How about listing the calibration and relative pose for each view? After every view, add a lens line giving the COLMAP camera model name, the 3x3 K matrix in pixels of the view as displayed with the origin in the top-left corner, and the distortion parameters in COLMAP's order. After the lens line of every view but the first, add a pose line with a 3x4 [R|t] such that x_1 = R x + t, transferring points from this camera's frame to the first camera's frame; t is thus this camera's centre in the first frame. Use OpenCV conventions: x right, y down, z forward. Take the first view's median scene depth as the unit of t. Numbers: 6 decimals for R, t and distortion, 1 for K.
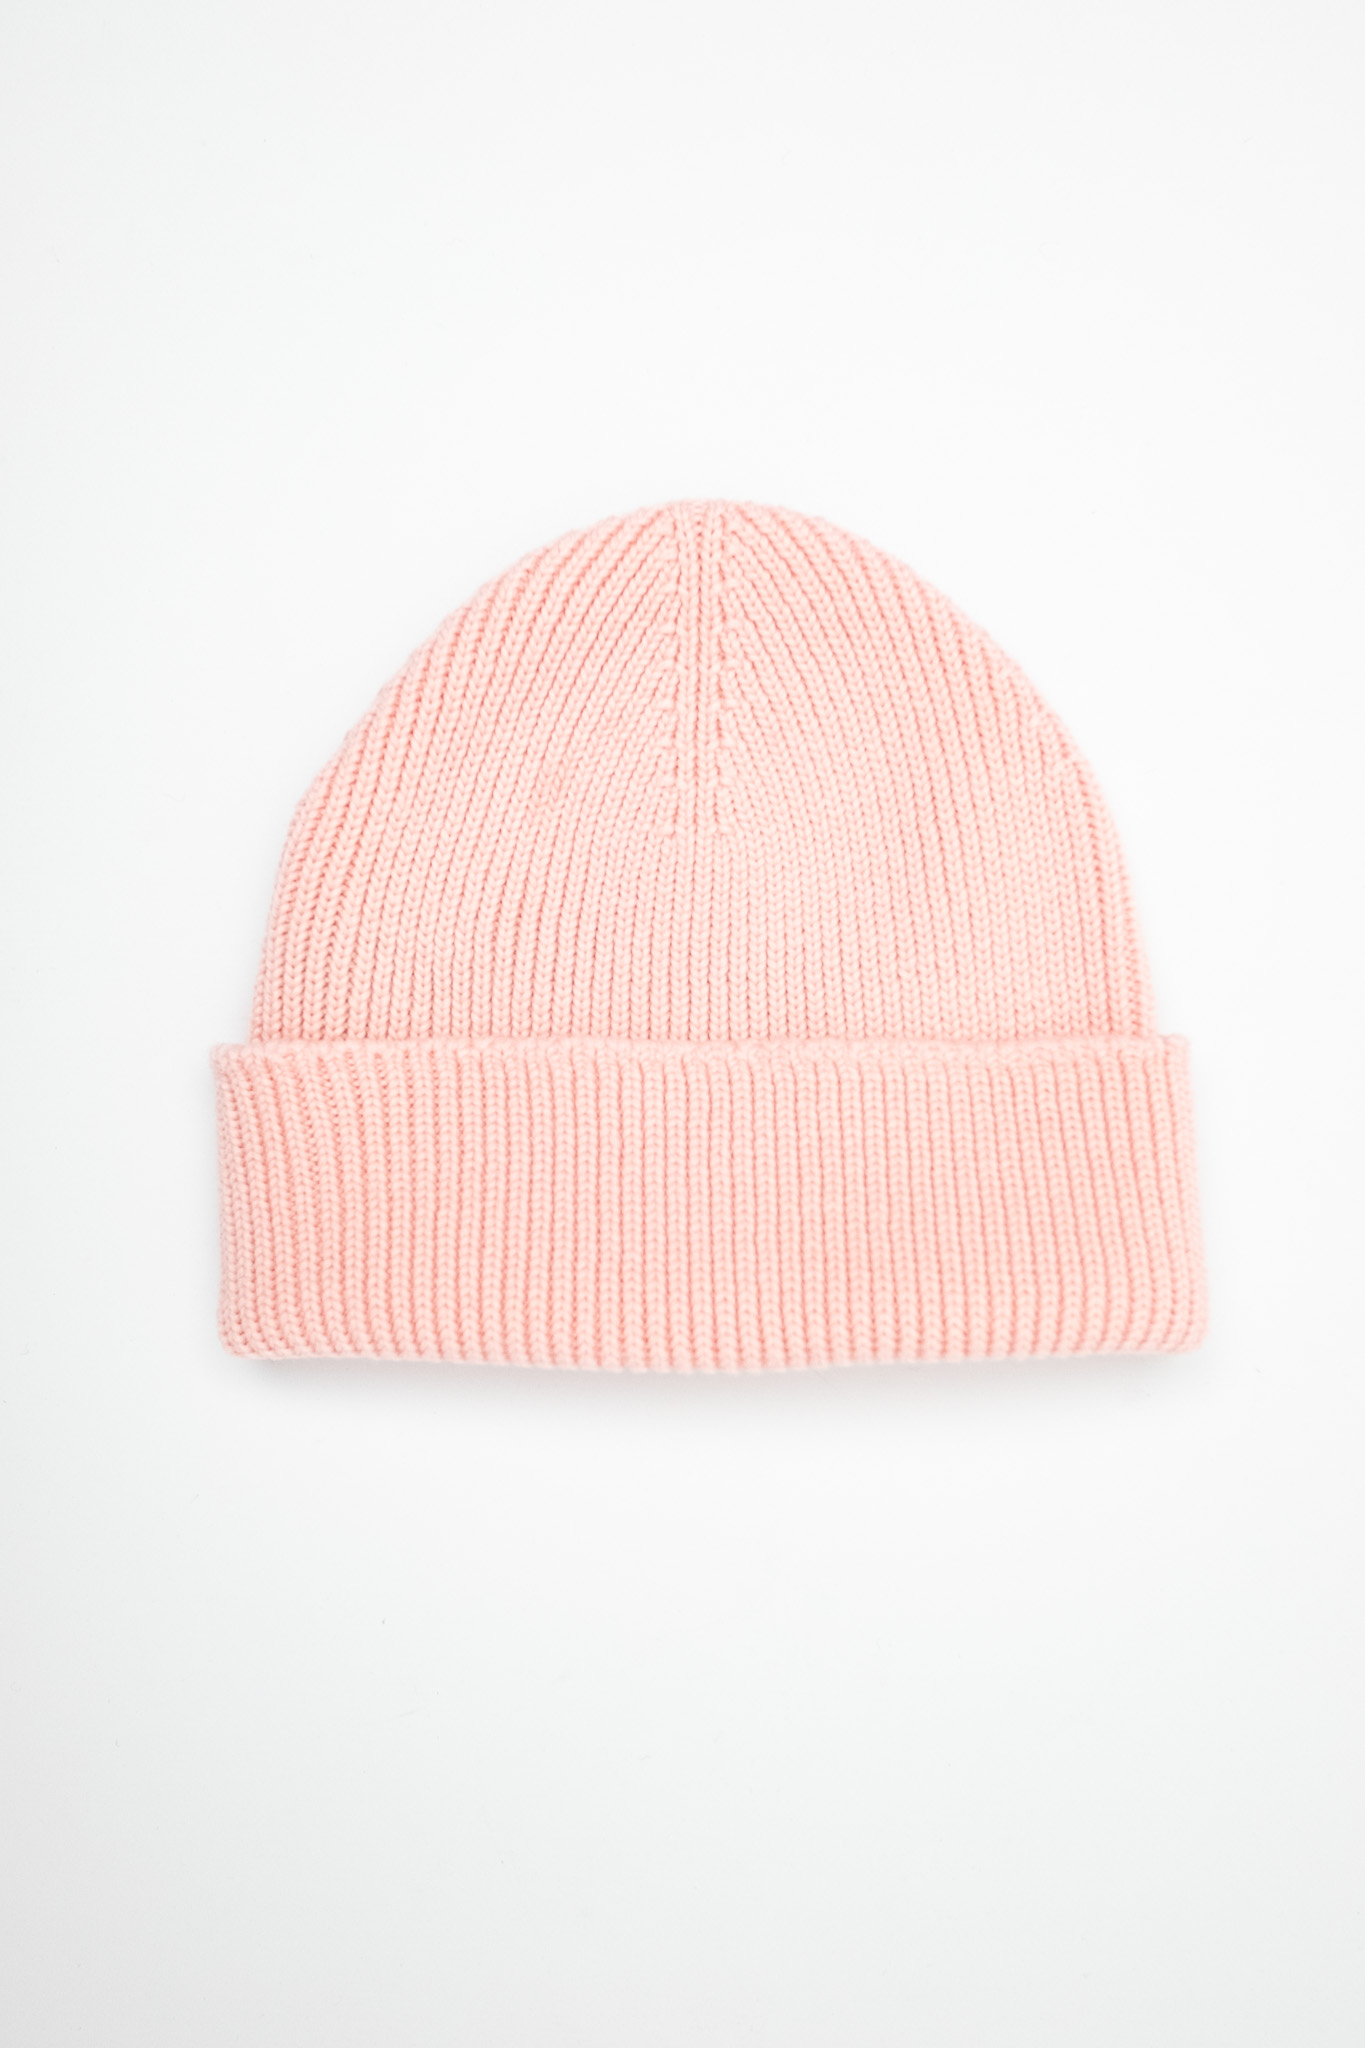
lens RADIAL K [[1593.4, 0, 682.5], [0, 1593.4, 1024.0], [0, 0, 1]] dist [-0.004272, -0.003053]
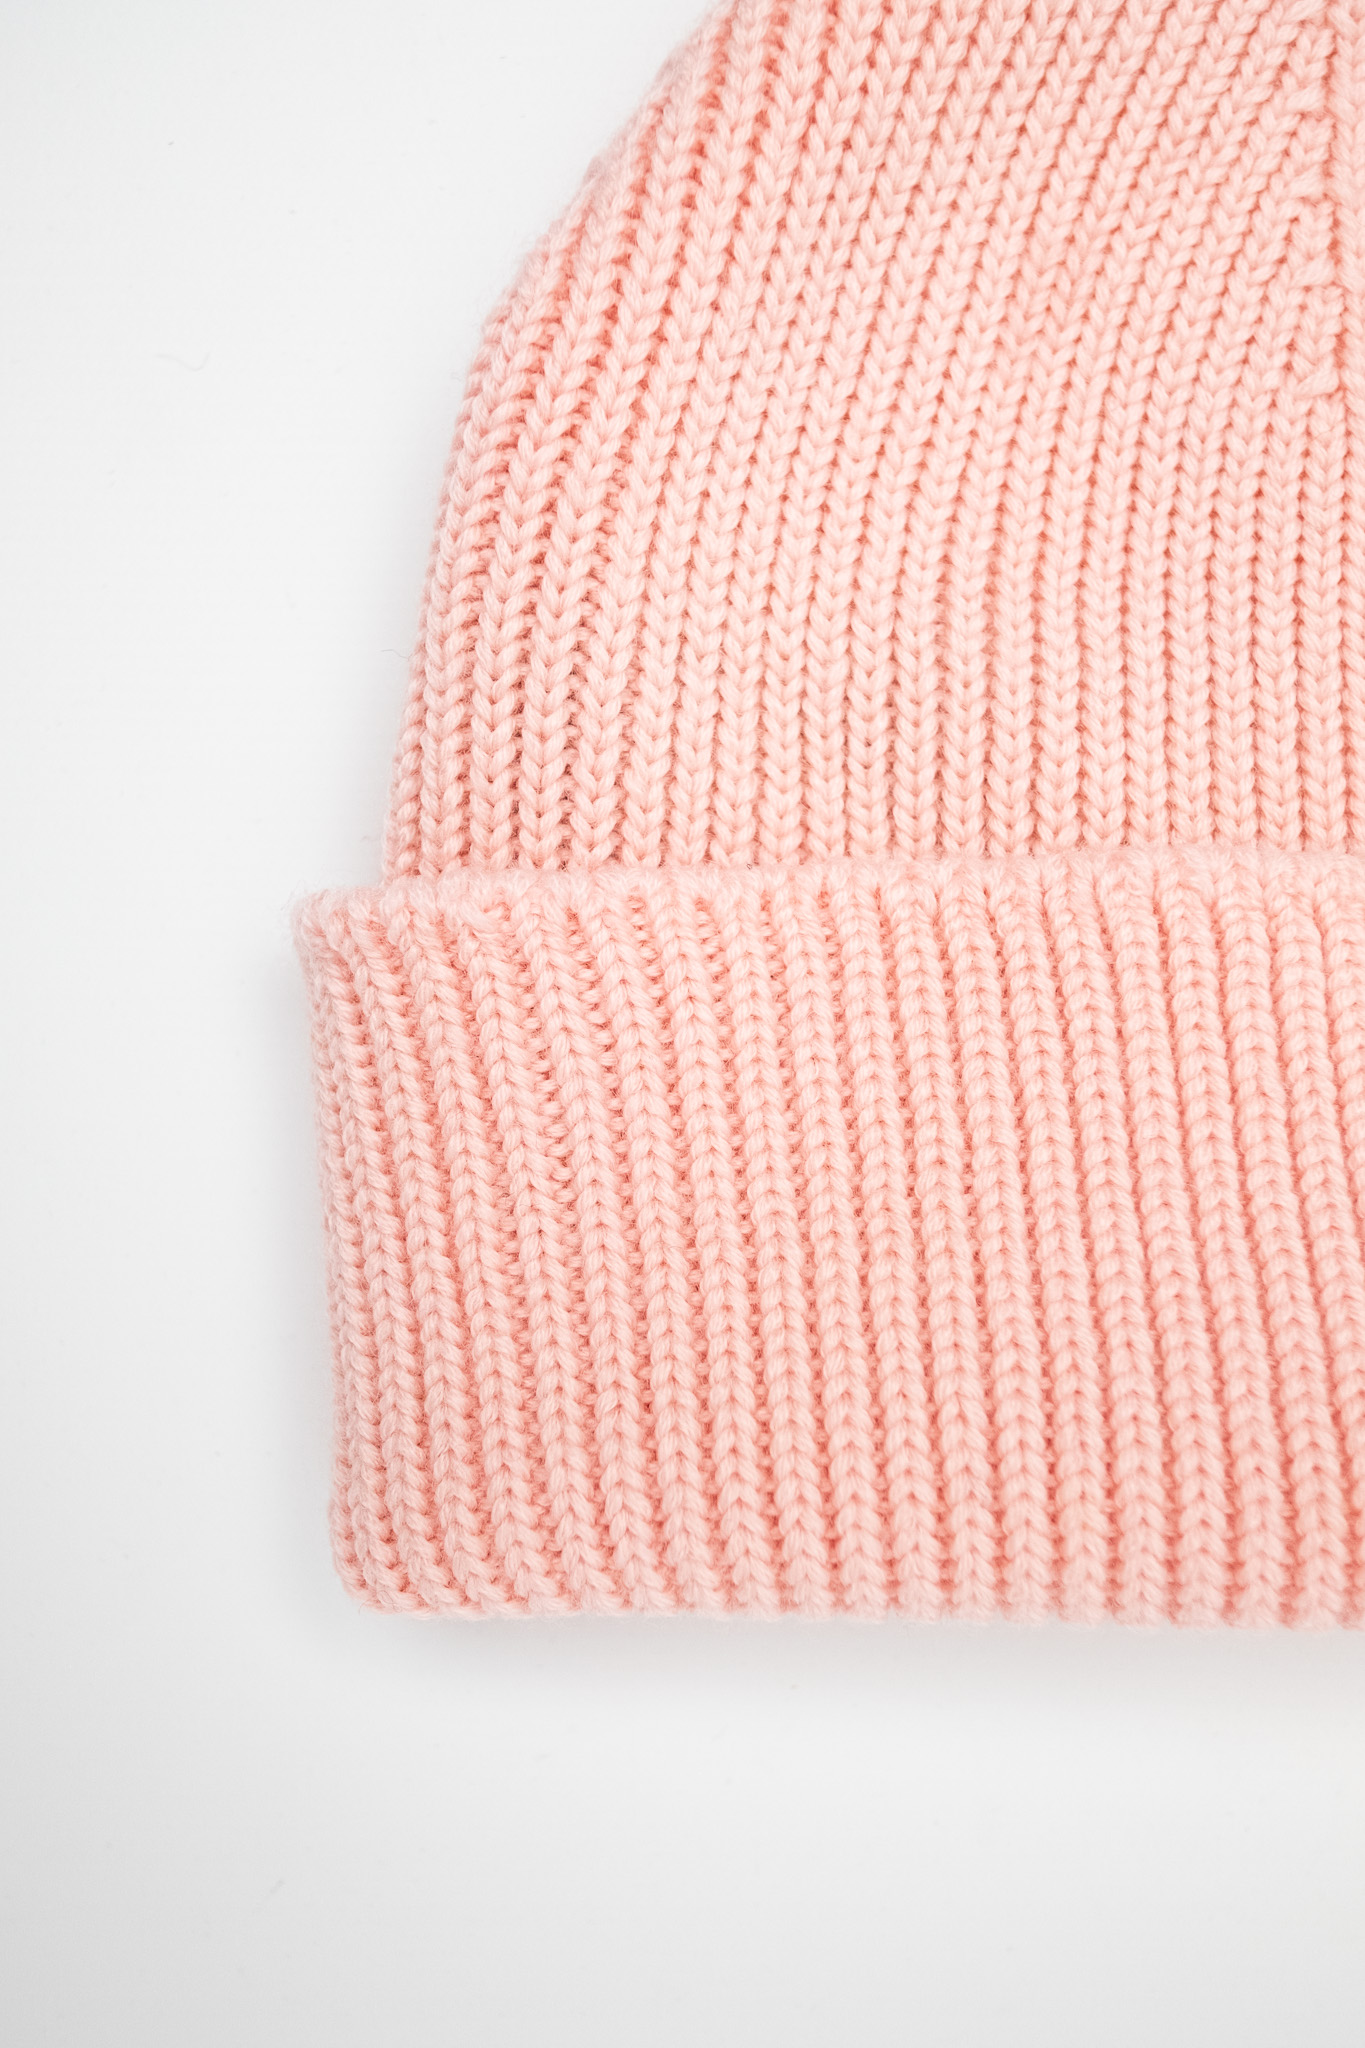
lens RADIAL K [[1560.9, 0, 682.5], [0, 1560.9, 1024.0], [0, 0, 1]] dist [0.021729, -0.010887]
pose [[0.998747, -0.027448, 0.041849, -0.213413], [0.026903, 0.999546, 0.013531, 0.045927], [-0.042202, -0.012388, 0.999032, 0.579417]]
